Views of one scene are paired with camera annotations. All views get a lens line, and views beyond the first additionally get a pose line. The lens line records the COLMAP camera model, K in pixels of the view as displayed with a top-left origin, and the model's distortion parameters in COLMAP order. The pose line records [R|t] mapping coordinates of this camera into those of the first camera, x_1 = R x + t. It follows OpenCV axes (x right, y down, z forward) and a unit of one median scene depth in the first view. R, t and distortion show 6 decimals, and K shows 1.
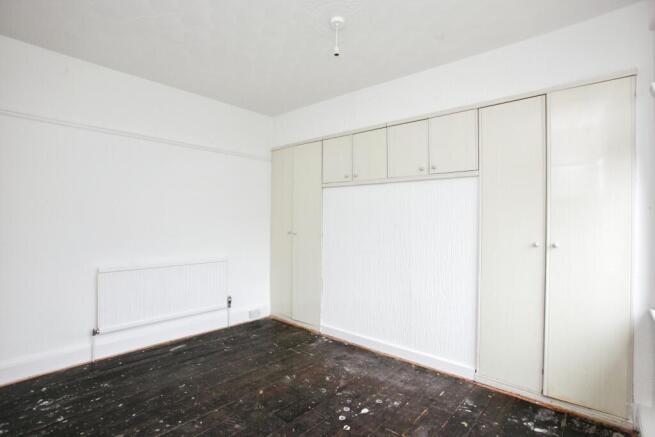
lens RADIAL K [[322.1, 0, 320.6], [0, 322.1, 215.6], [0, 0, 1]] dist [-0.063639, 0.000742]
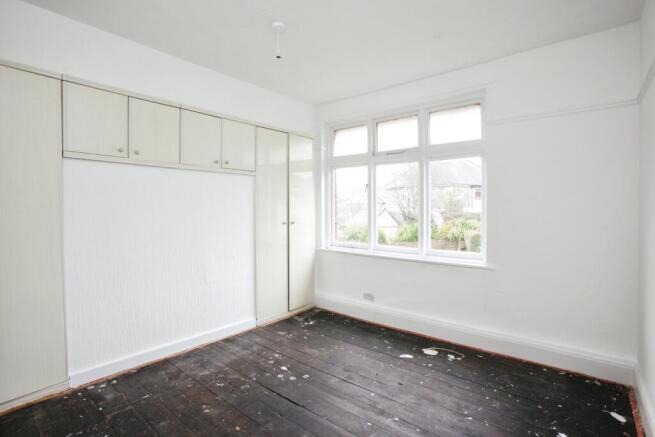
lens RADIAL K [[322.1, 0, 320.6], [0, 322.1, 215.6], [0, 0, 1]] dist [-0.063639, 0.000742]
pose [[-0.044887, -0.022475, 0.998739, -0.824905], [-0.001658, 0.999747, 0.022424, 0.013914], [-0.998991, -0.000649, -0.044913, 0.718989]]
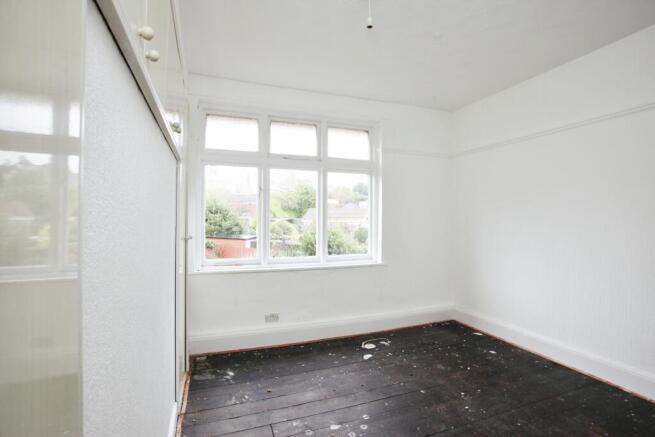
lens RADIAL K [[322.1, 0, 320.6], [0, 322.1, 215.6], [0, 0, 1]] dist [-0.063639, 0.000742]
pose [[-0.890754, 0.001139, 0.454484, -0.181531], [-0.001240, 0.999987, -0.004935, 0.015236], [-0.454484, -0.004960, -0.890741, 1.429236]]
